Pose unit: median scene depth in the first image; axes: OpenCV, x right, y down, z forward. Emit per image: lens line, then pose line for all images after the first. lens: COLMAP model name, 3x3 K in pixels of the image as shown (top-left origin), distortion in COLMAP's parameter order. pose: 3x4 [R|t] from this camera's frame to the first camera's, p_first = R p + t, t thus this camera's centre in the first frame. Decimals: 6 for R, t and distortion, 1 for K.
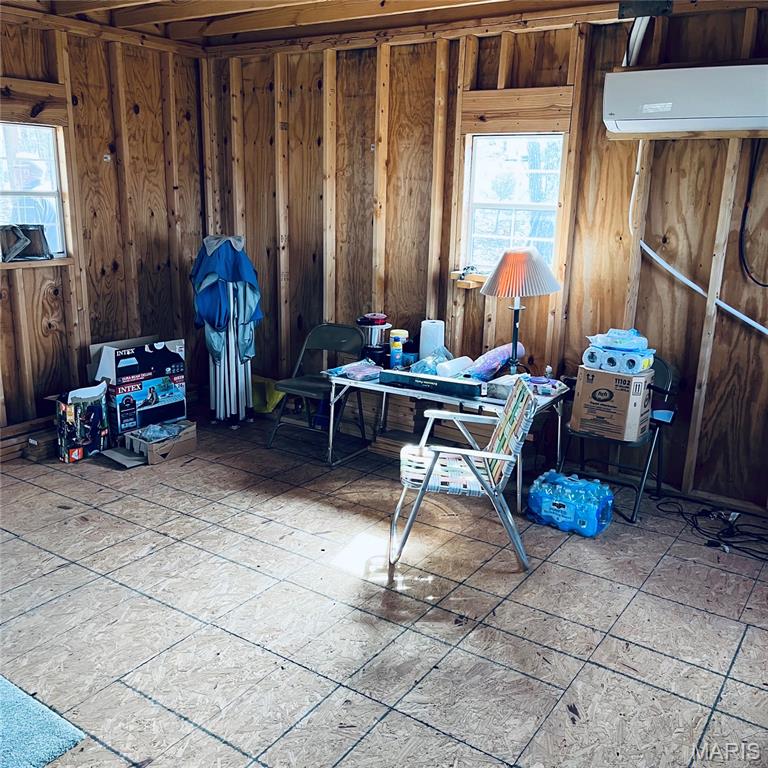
lens RADIAL K [[774.3, 0, 374.1], [0, 774.3, 392.9], [0, 0, 1]] dist [0.045464, -0.044739]
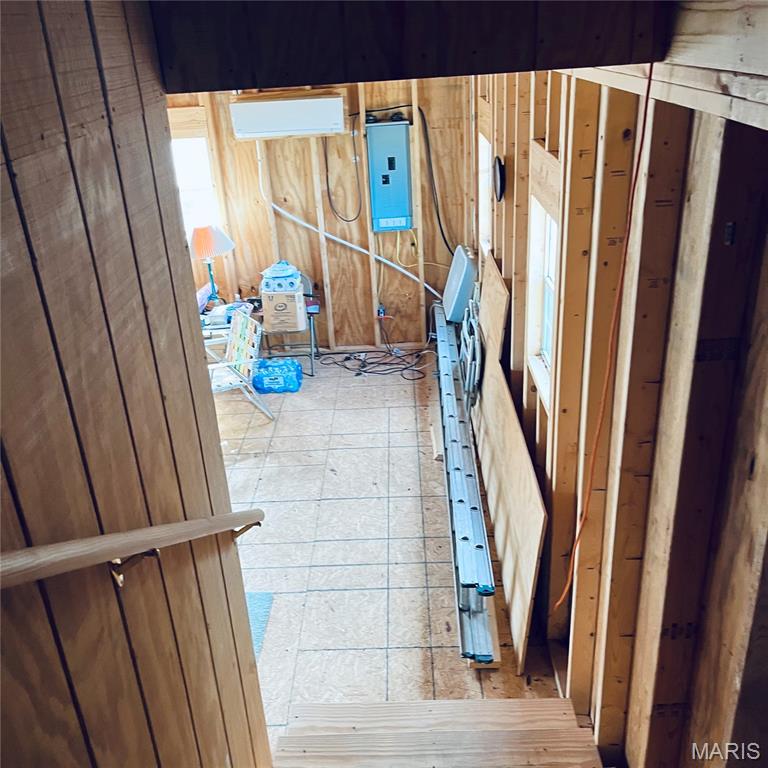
lens RADIAL K [[774.3, 0, 374.1], [0, 774.3, 392.9], [0, 0, 1]] dist [0.045464, -0.044739]
pose [[0.833121, -0.298938, 0.465344, -0.317101], [0.222446, 0.951408, 0.212935, -0.114642], [-0.506386, -0.073887, 0.859135, -0.460962]]
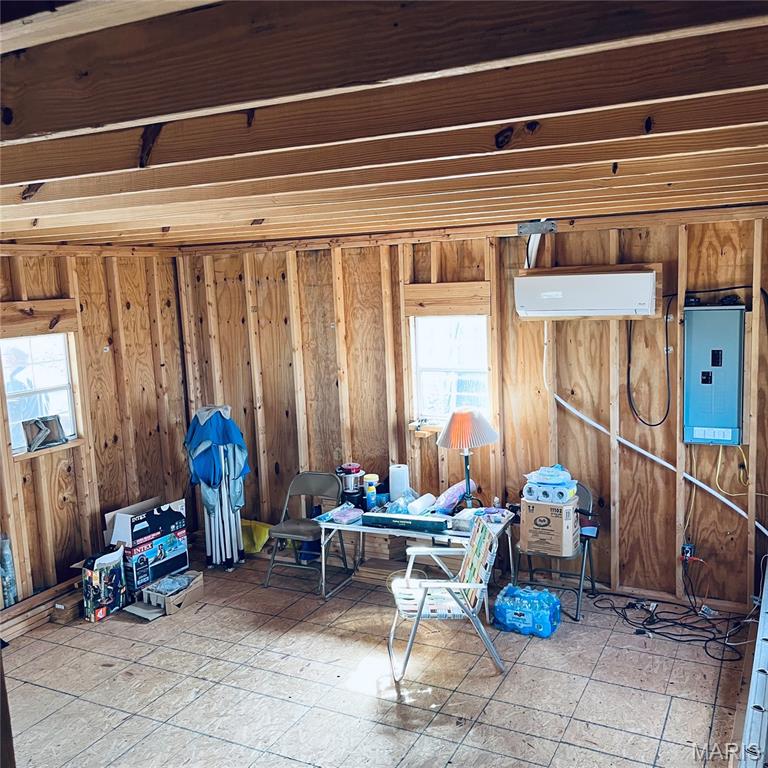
lens RADIAL K [[776.2, 0, 384.0], [0, 776.2, 384.0], [0, 0, 1]] dist [0.035752, -0.012091]
pose [[0.989799, -0.082275, 0.116317, -0.082983], [0.096221, 0.988117, -0.119861, -0.081779], [-0.105073, 0.129830, 0.985953, -0.233225]]
